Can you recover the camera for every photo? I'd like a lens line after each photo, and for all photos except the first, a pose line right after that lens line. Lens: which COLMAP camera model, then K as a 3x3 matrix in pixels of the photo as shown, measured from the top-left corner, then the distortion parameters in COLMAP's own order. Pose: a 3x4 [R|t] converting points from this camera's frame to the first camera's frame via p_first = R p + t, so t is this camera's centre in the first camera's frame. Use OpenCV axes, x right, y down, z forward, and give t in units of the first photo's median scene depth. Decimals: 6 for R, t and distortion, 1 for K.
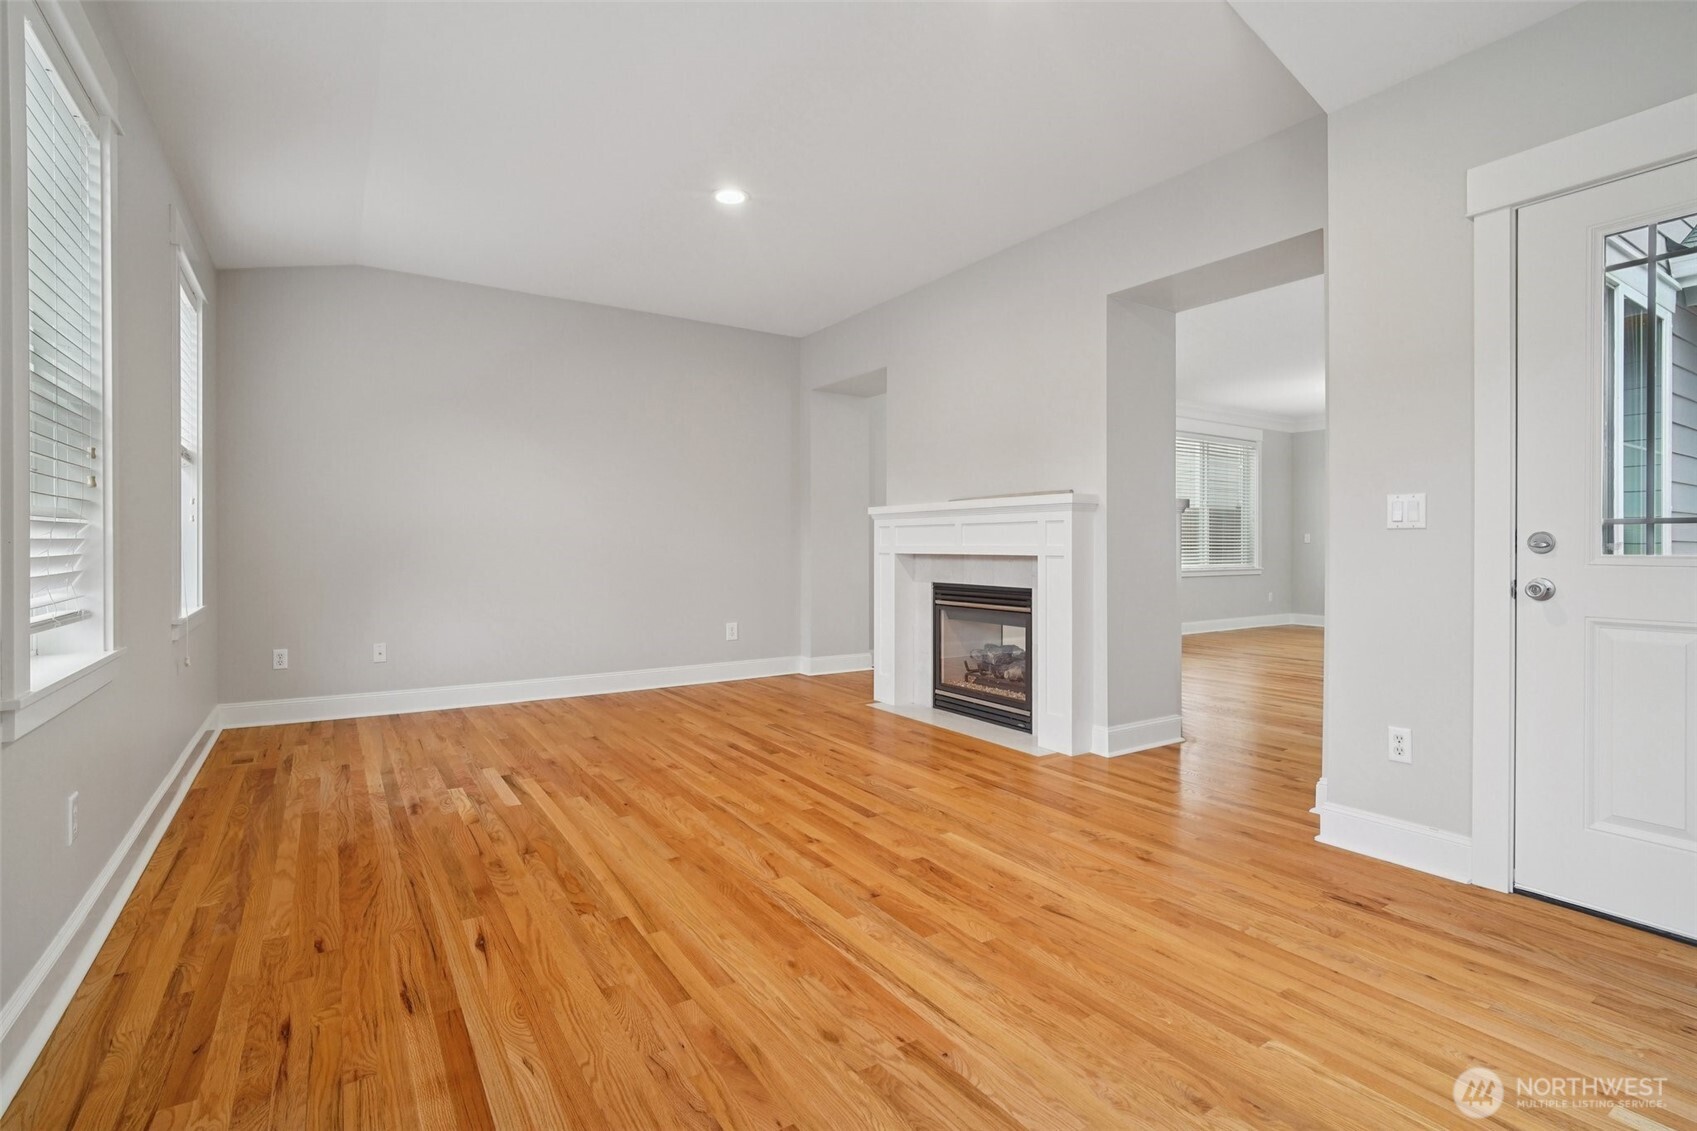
lens RADIAL K [[801.9, 0, 855.0], [0, 801.9, 540.5], [0, 0, 1]] dist [0.001388, 0.000954]
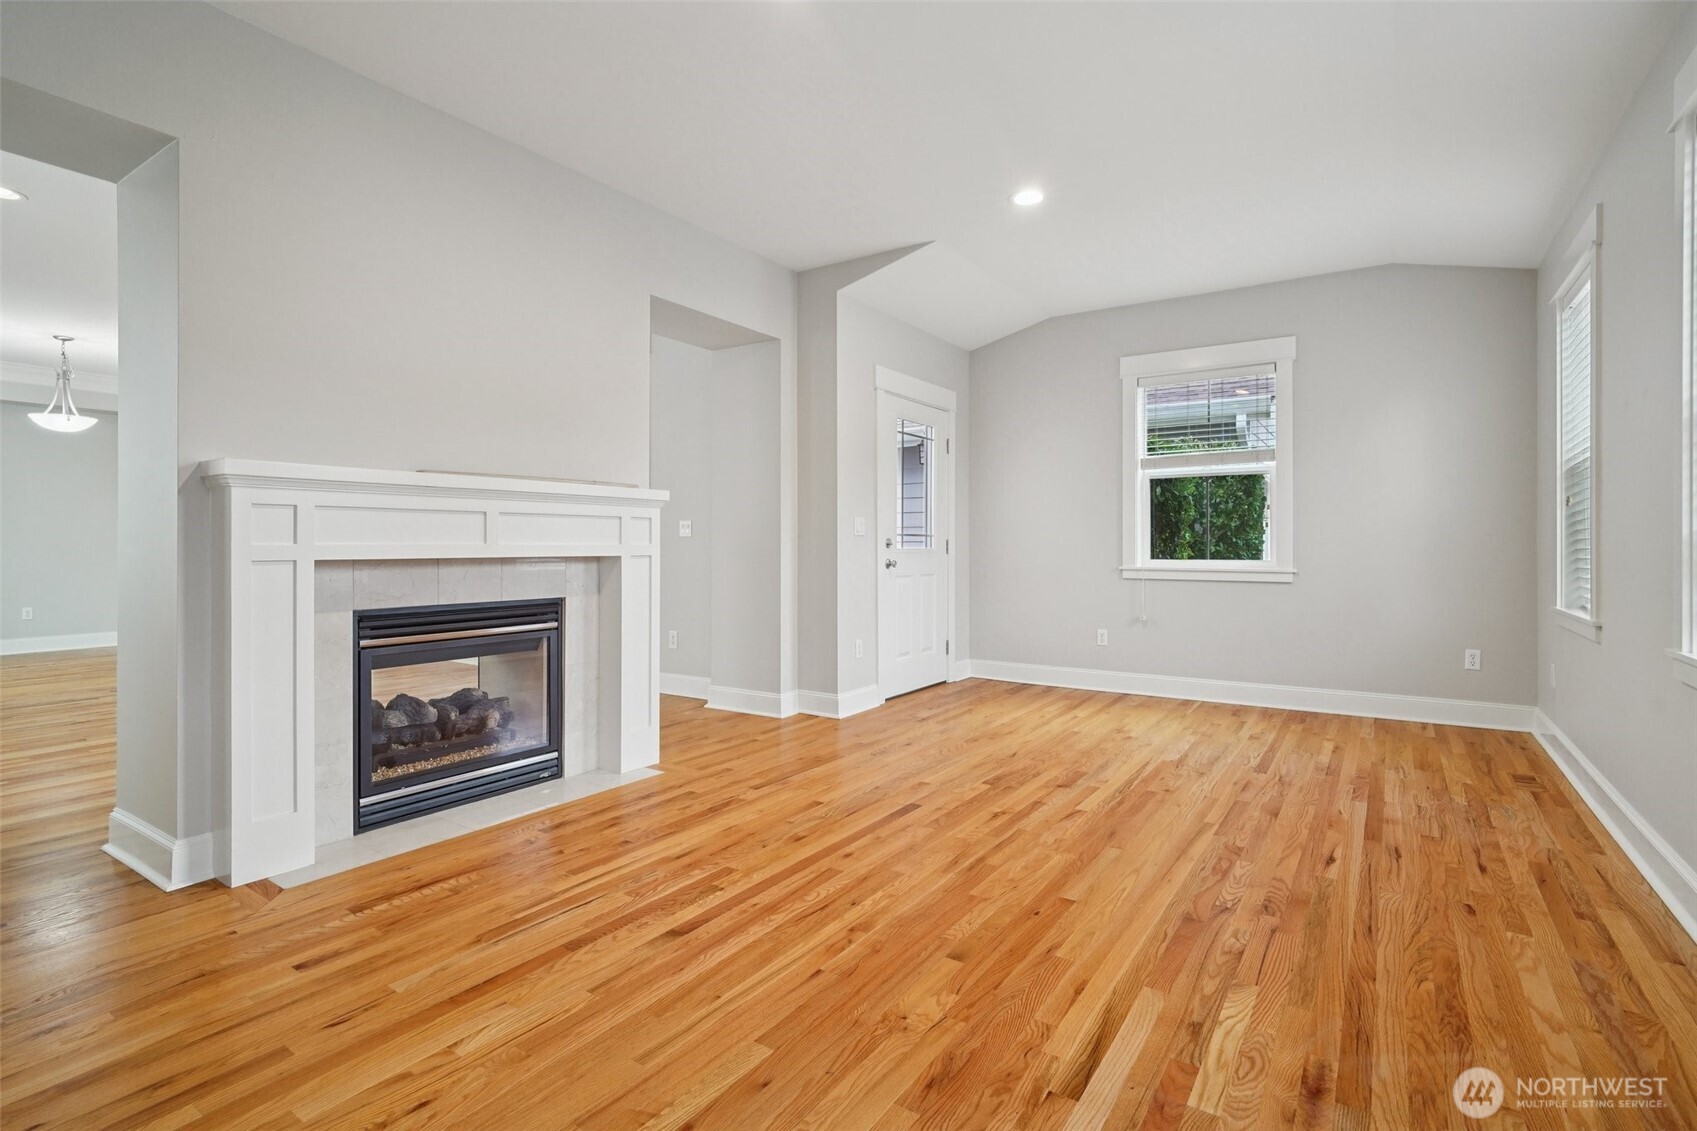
lens RADIAL K [[801.9, 0, 855.0], [0, 801.9, 540.5], [0, 0, 1]] dist [0.001388, 0.000954]
pose [[-0.388408, 0.005196, 0.921473, -0.897535], [-0.008714, 0.999919, -0.009311, 0.010078], [-0.921447, -0.011646, -0.388331, 1.462310]]
